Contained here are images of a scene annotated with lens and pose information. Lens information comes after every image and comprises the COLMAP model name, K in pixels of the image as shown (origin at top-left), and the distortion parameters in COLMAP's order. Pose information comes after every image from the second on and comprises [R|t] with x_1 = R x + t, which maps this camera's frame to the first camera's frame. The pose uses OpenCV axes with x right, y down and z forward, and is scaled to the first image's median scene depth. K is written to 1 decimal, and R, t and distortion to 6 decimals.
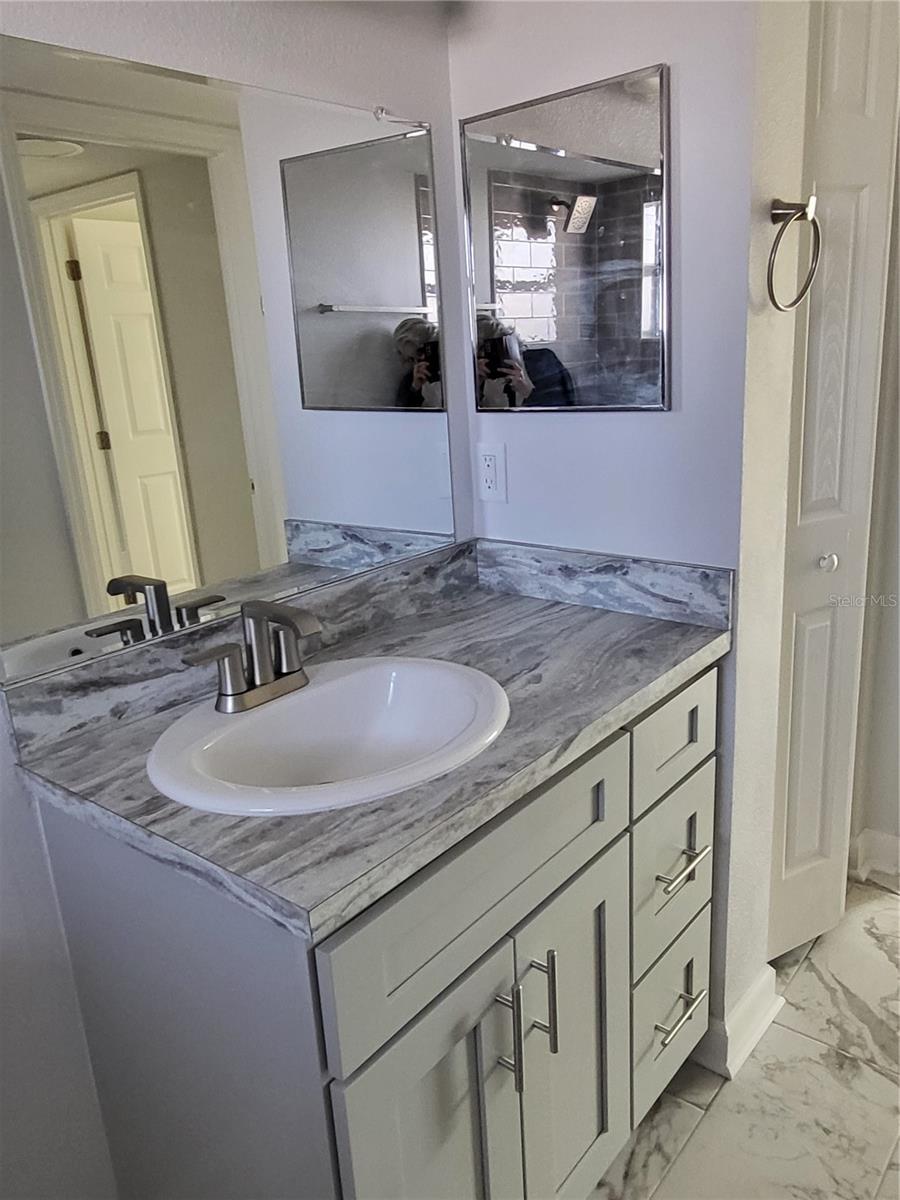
lens RADIAL K [[925.2, 0, 455.6], [0, 925.2, 606.6], [0, 0, 1]] dist [-0.006743, 0.015925]
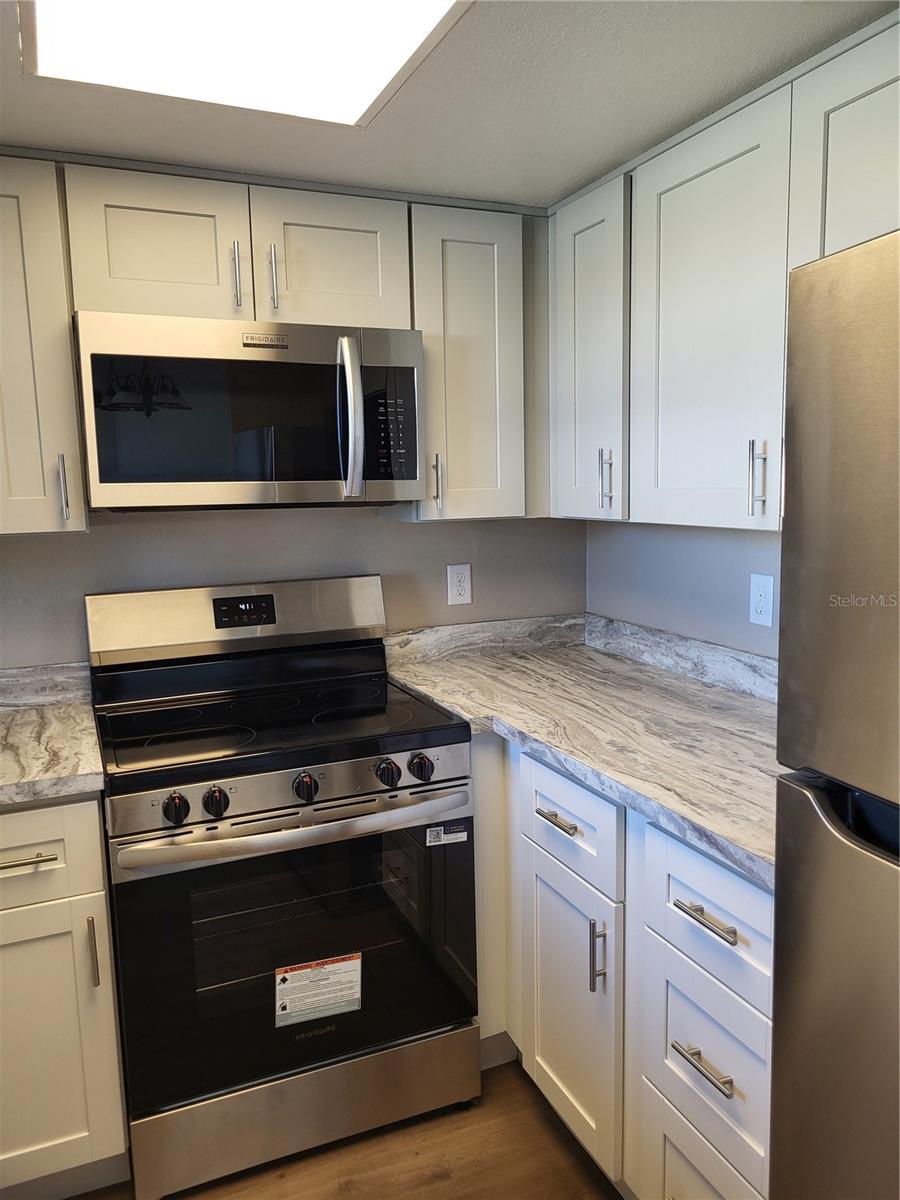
lens RADIAL K [[918.2, 0, 452.4], [0, 918.2, 599.5], [0, 0, 1]] dist [0.041199, -0.004741]
pose [[0.471939, -0.071895, 0.878695, -1.198207], [0.242683, 0.968760, -0.051078, -0.135638], [-0.847572, 0.237350, 0.474644, 0.616755]]
